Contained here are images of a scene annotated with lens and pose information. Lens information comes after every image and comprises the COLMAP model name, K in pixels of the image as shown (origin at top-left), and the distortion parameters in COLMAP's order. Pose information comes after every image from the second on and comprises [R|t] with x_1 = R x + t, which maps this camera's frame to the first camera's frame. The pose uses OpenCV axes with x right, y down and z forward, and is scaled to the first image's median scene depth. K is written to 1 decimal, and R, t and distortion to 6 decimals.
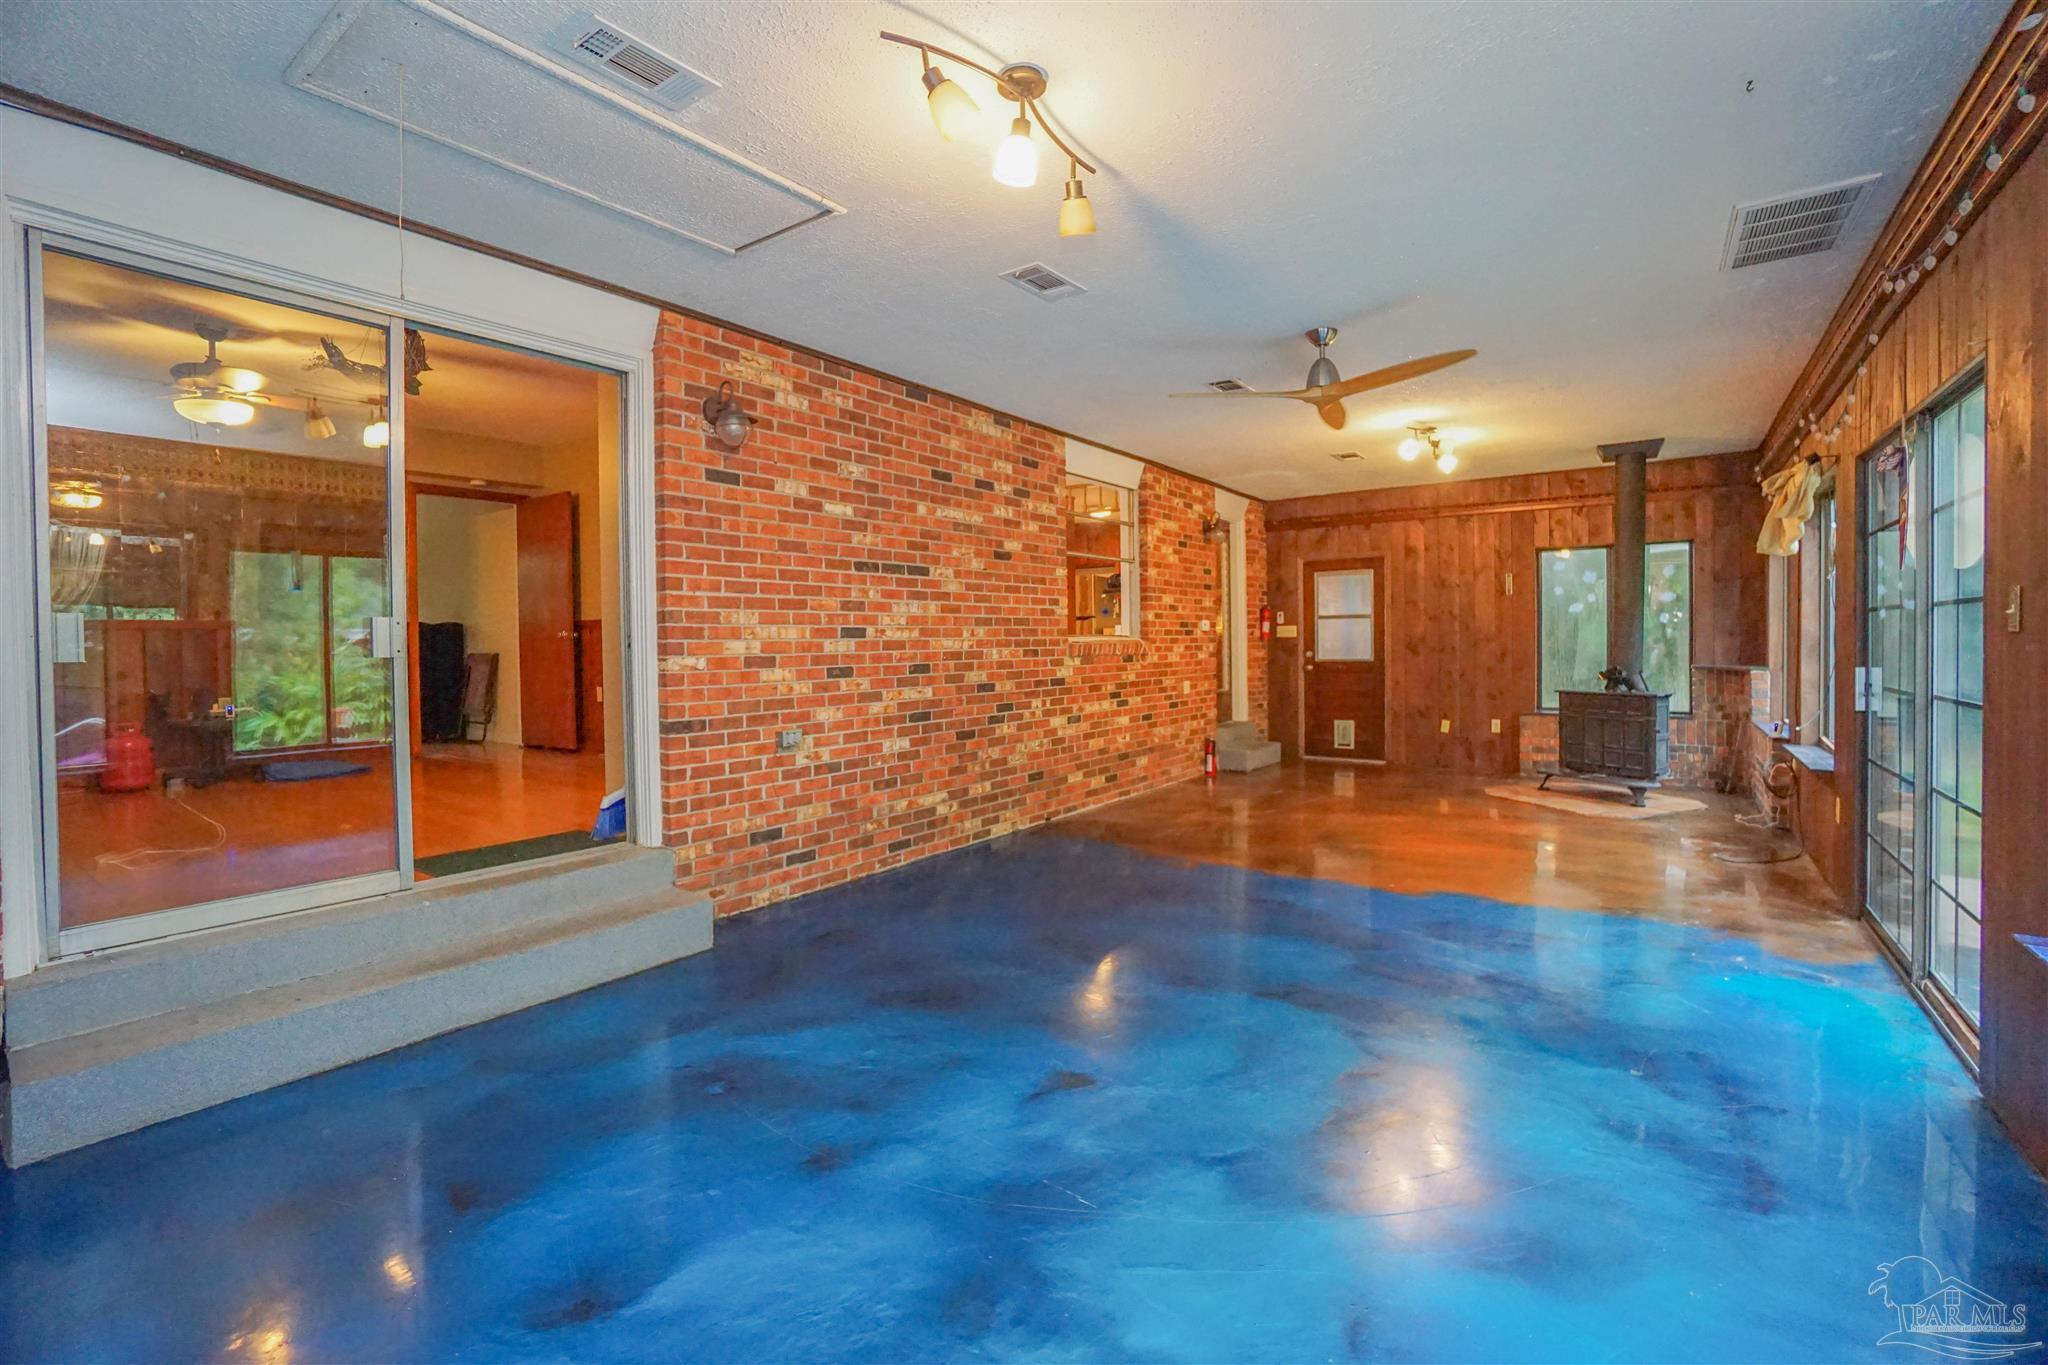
lens RADIAL K [[887.9, 0, 1012.5], [0, 887.9, 645.8], [0, 0, 1]] dist [-0.040677, 0.001261]
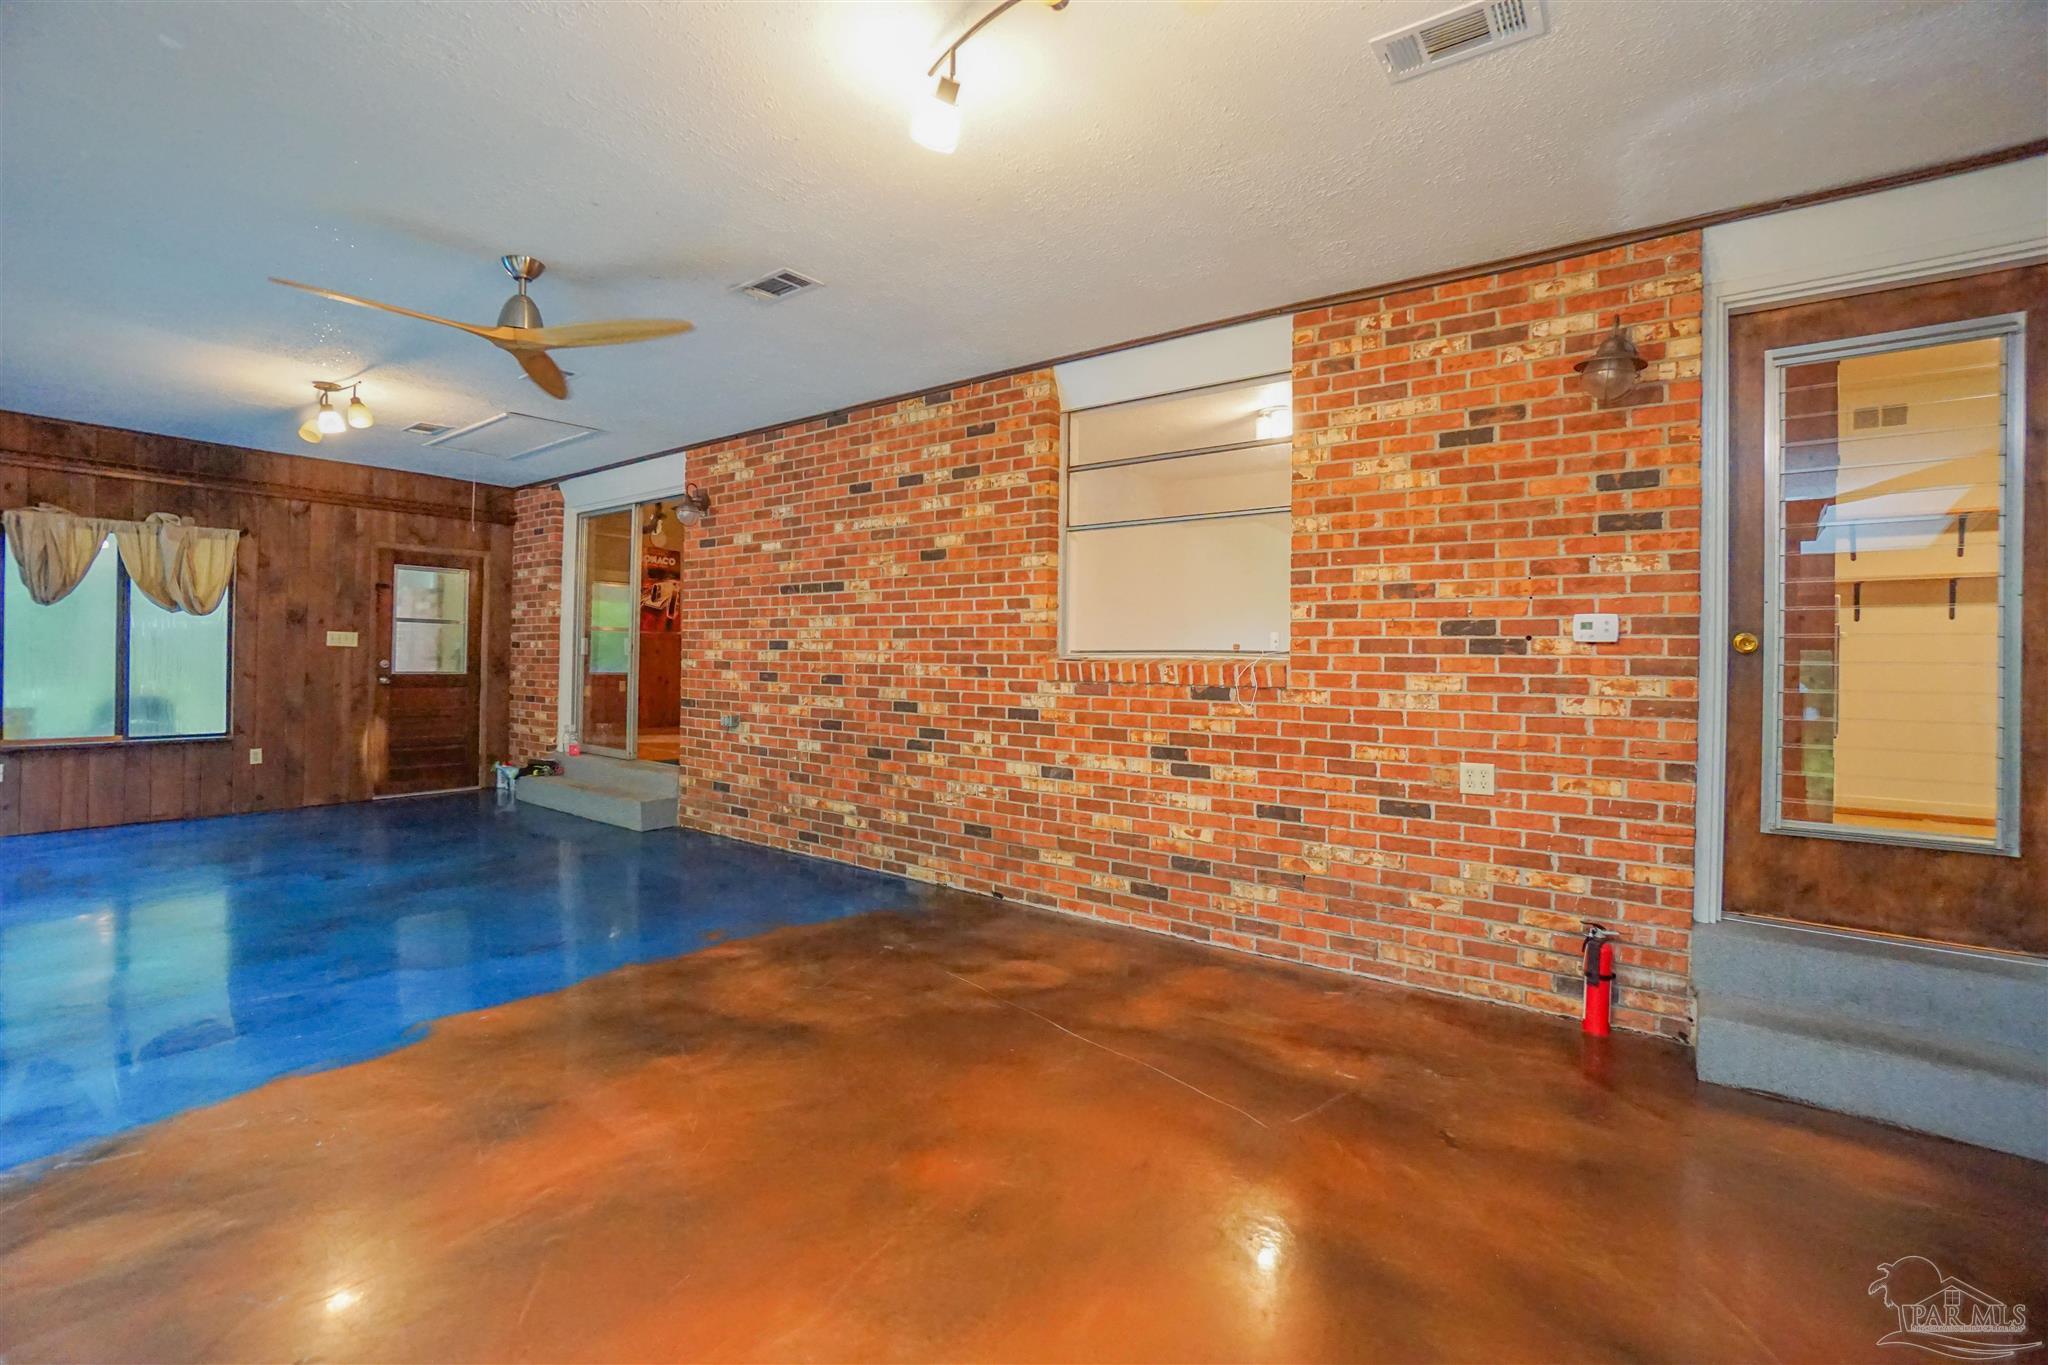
lens RADIAL K [[887.9, 0, 1017.2], [0, 887.9, 649.0], [0, 0, 1]] dist [-0.040677, 0.001261]
pose [[-0.007300, 0.002597, -0.999970, 0.891422], [-0.018122, 0.999832, 0.002729, -0.016130], [0.999809, 0.018141, -0.007252, 1.153535]]
